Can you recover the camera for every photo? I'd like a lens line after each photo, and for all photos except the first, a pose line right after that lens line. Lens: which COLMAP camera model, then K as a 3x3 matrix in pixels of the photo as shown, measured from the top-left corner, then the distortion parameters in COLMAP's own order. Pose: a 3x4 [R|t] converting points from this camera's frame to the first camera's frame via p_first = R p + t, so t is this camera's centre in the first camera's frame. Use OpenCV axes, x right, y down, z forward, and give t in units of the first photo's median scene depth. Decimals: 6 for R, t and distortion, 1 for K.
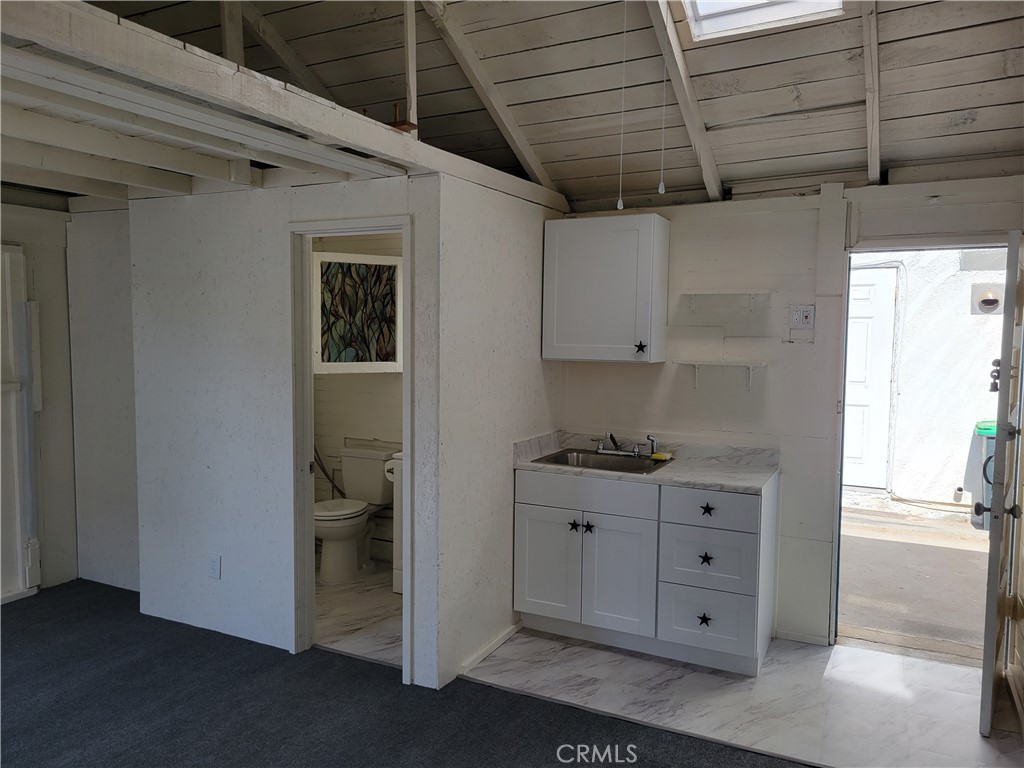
lens RADIAL K [[768.9, 0, 506.1], [0, 768.9, 384.6], [0, 0, 1]] dist [0.030975, -0.020998]
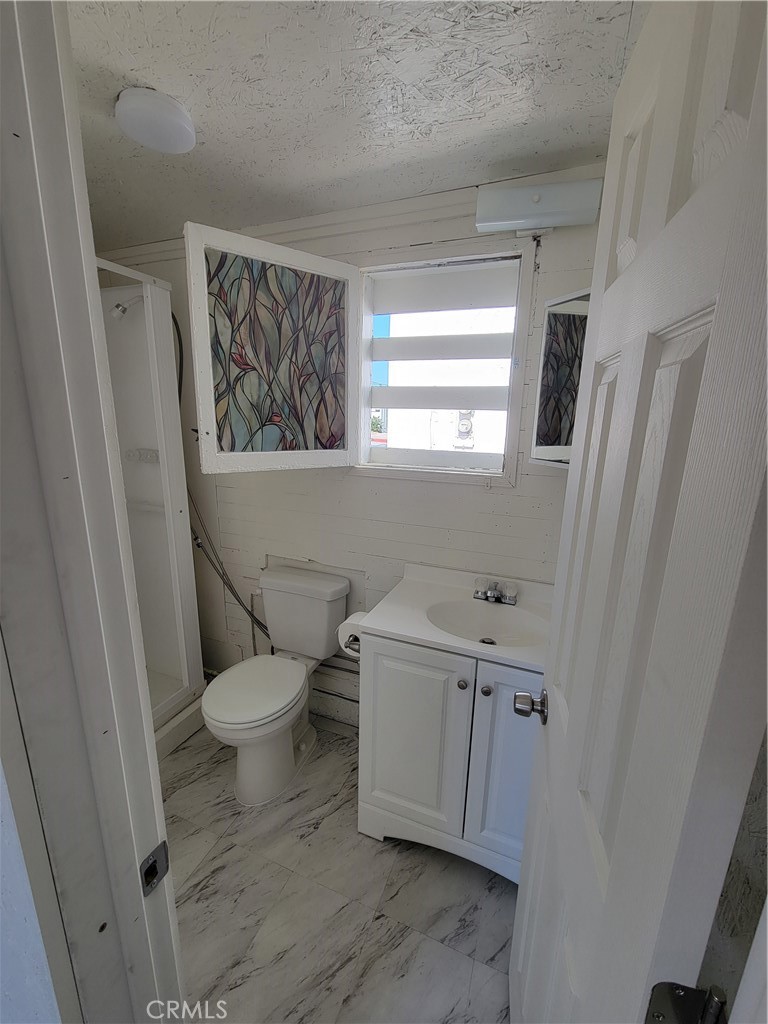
lens RADIAL K [[418.7, 0, 389.6], [0, 418.7, 512.0], [0, 0, 1]] dist [0.000415, -0.002101]
pose [[0.996399, -0.007971, 0.084407, -0.141057], [-0.004447, 0.989287, 0.145916, -0.030111], [-0.084666, -0.145766, 0.985690, 0.675758]]
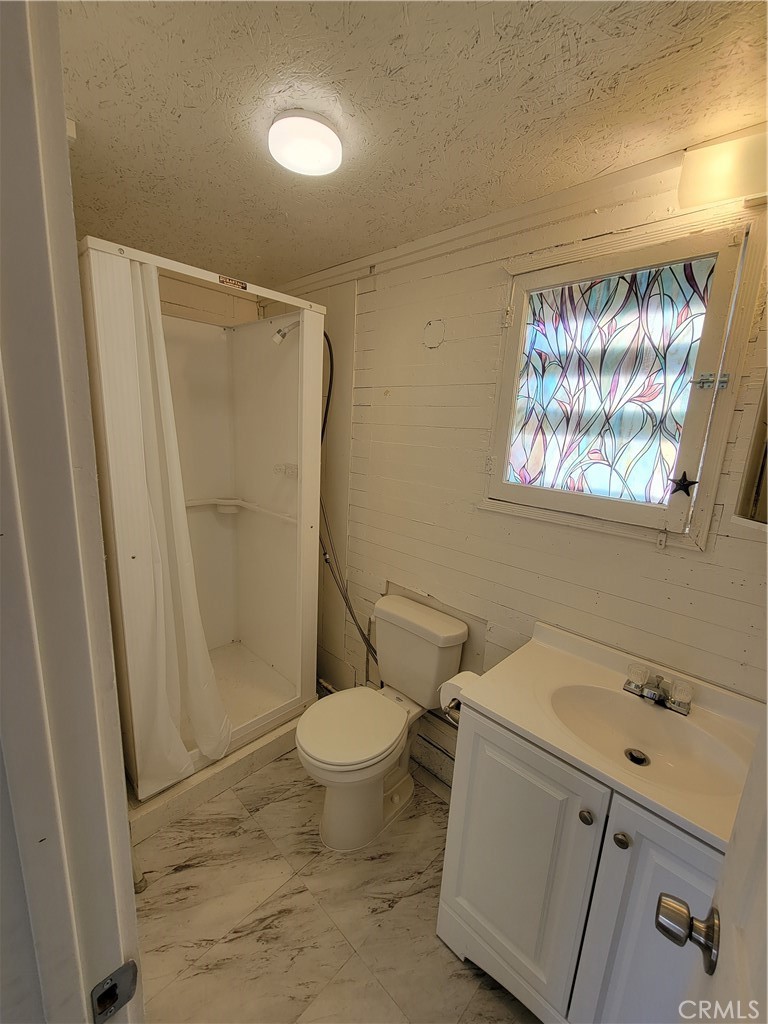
lens RADIAL K [[418.7, 0, 387.9], [0, 418.7, 513.0], [0, 0, 1]] dist [0.000415, -0.002101]
pose [[0.954248, 0.100664, -0.281562, -0.121461], [-0.068201, 0.990081, 0.122832, -0.039858], [0.291134, -0.098010, 0.951649, 0.718927]]
